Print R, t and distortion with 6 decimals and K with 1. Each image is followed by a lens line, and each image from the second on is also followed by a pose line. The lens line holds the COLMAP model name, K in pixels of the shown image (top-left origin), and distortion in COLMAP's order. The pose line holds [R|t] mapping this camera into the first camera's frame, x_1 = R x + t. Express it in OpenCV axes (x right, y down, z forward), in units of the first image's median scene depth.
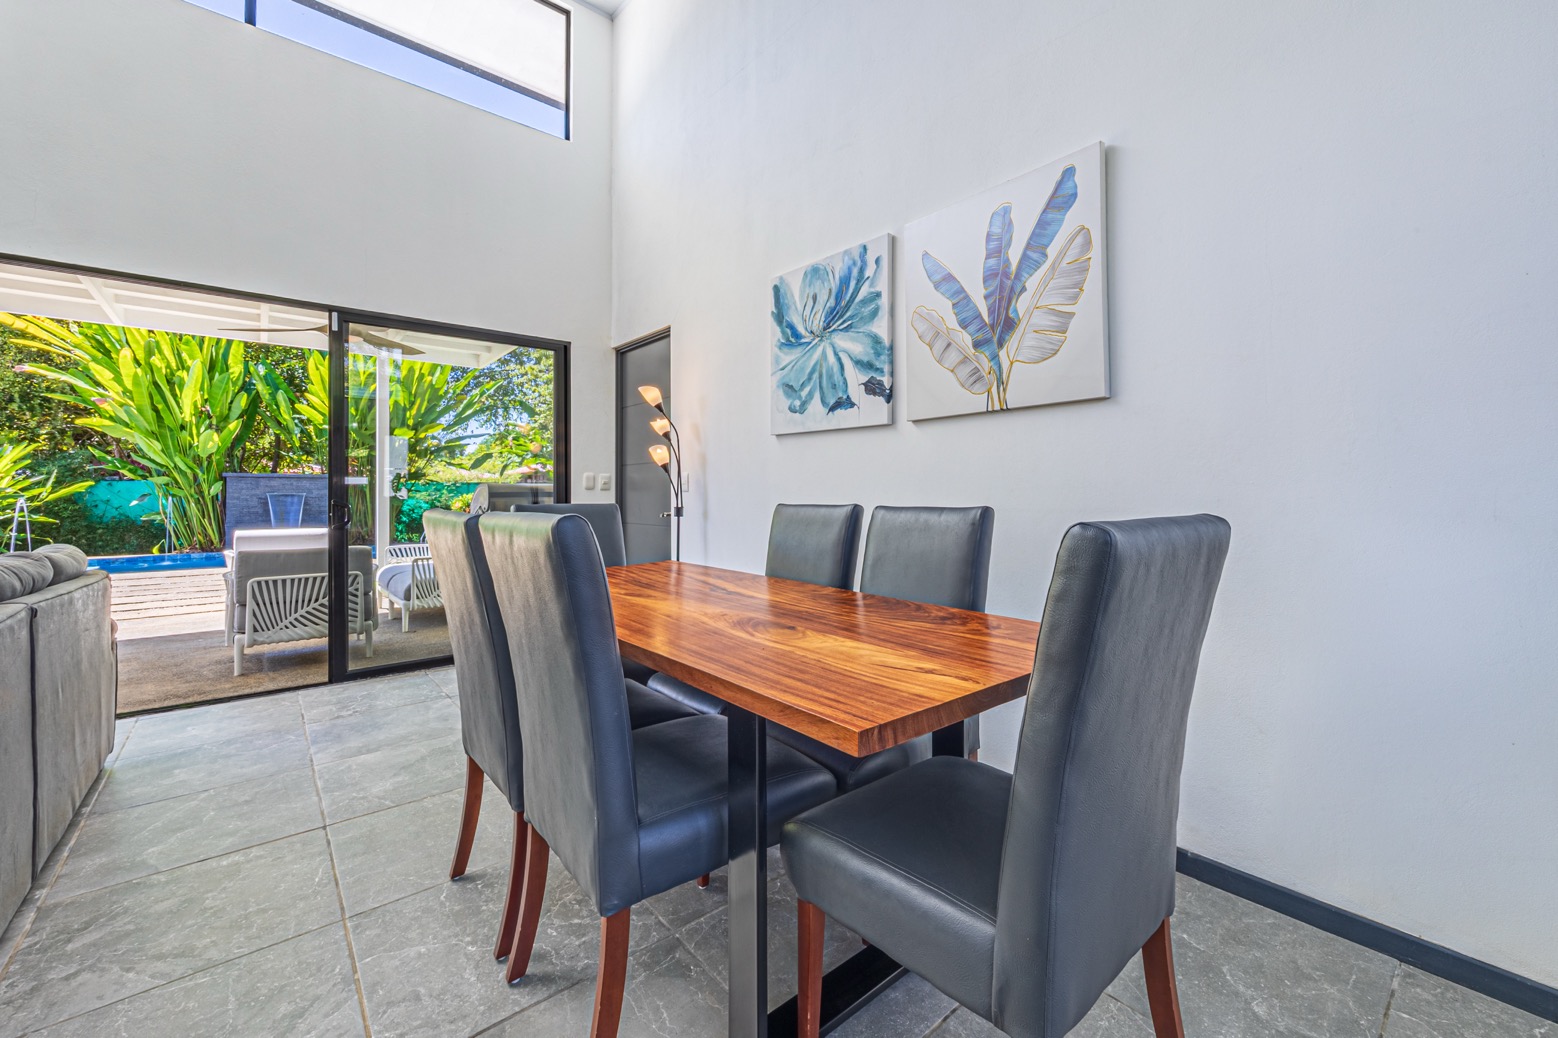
lens RADIAL K [[629.4, 0, 812.4], [0, 629.4, 484.9], [0, 0, 1]] dist [-0.002196, -0.000621]
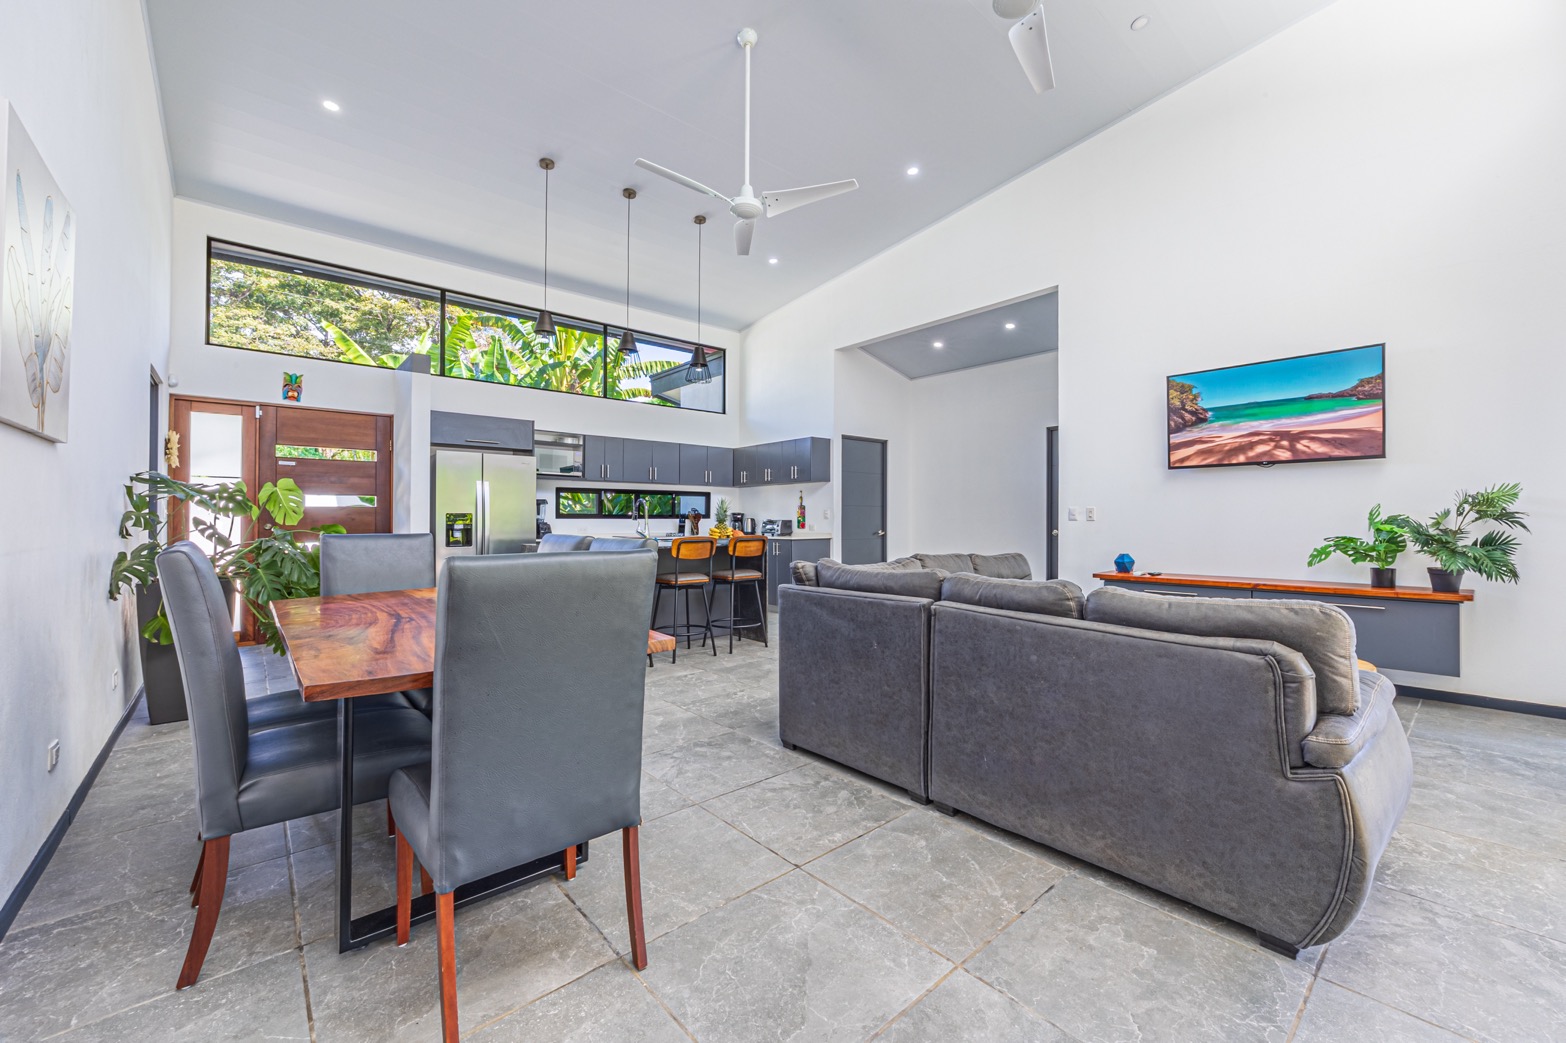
lens RADIAL K [[622.7, 0, 809.5], [0, 622.7, 513.3], [0, 0, 1]] dist [-0.004727, -0.000099]
pose [[-0.999894, 0.003371, -0.014165, -0.546114], [0.003758, 0.999619, -0.027348, 0.015175], [0.014068, -0.027398, -0.999526, 1.383737]]
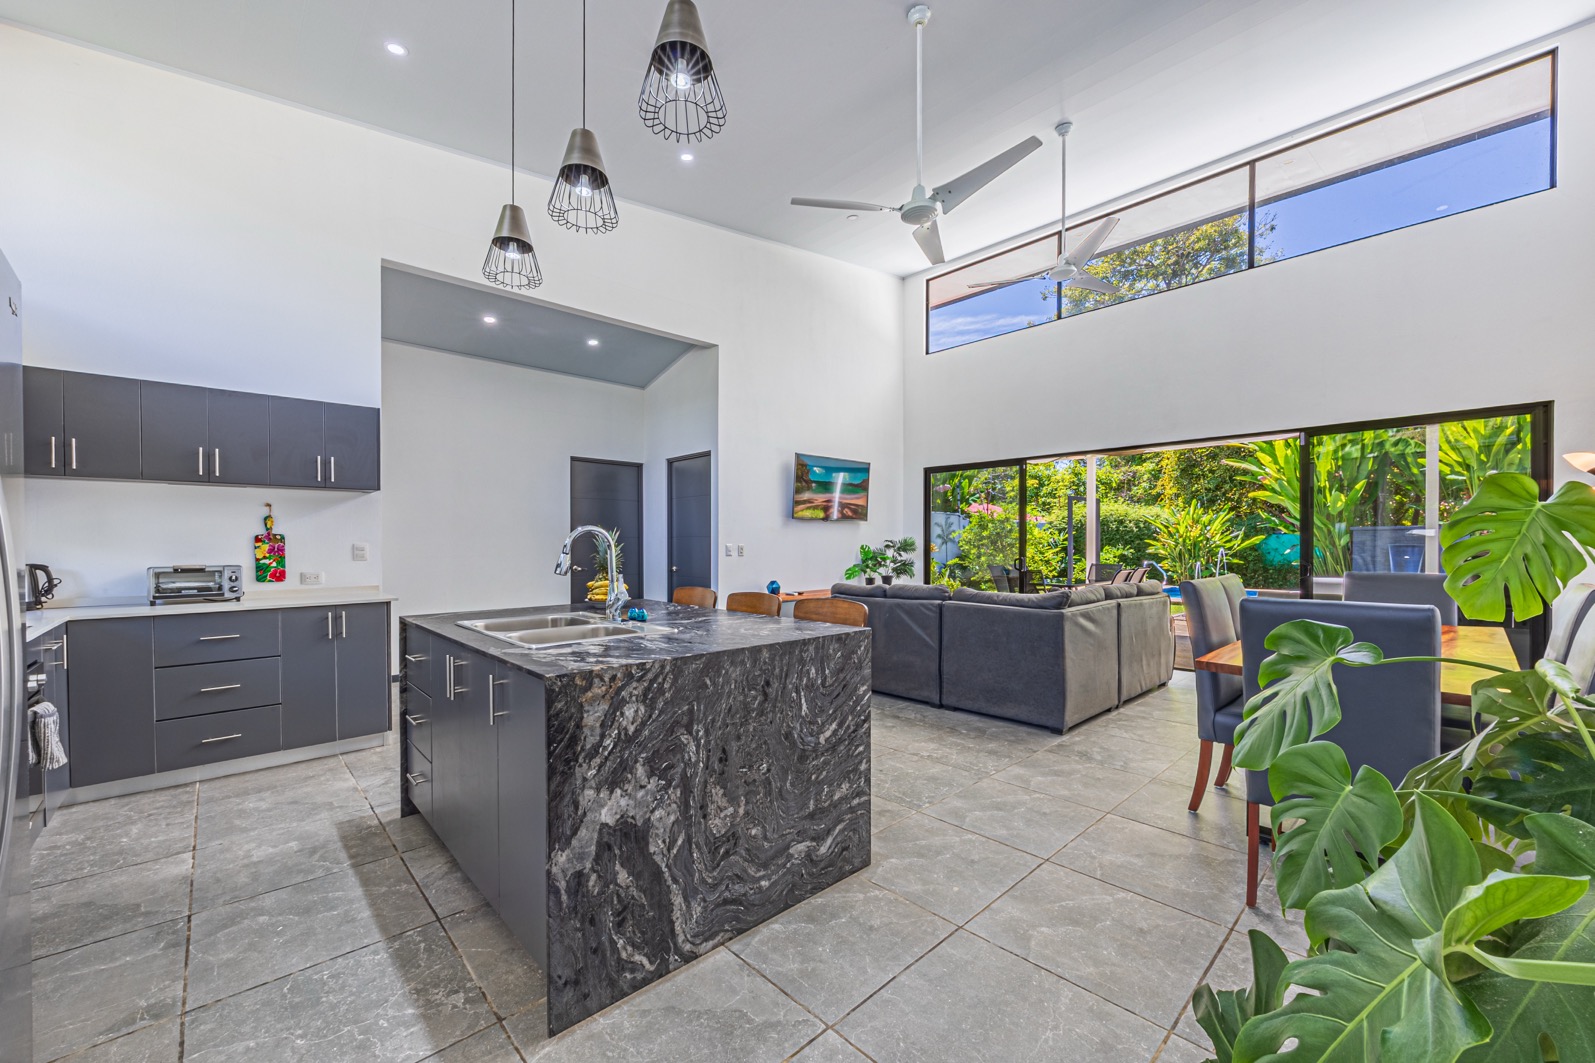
lens RADIAL K [[621.4, 0, 802.6], [0, 621.4, 558.3], [0, 0, 1]] dist [-0.003412, -0.000500]
pose [[0.029512, 0.027042, -0.999199, 0.795560], [0.020230, 0.999413, 0.027645, -0.056408], [0.999360, -0.021030, 0.028947, -0.251731]]
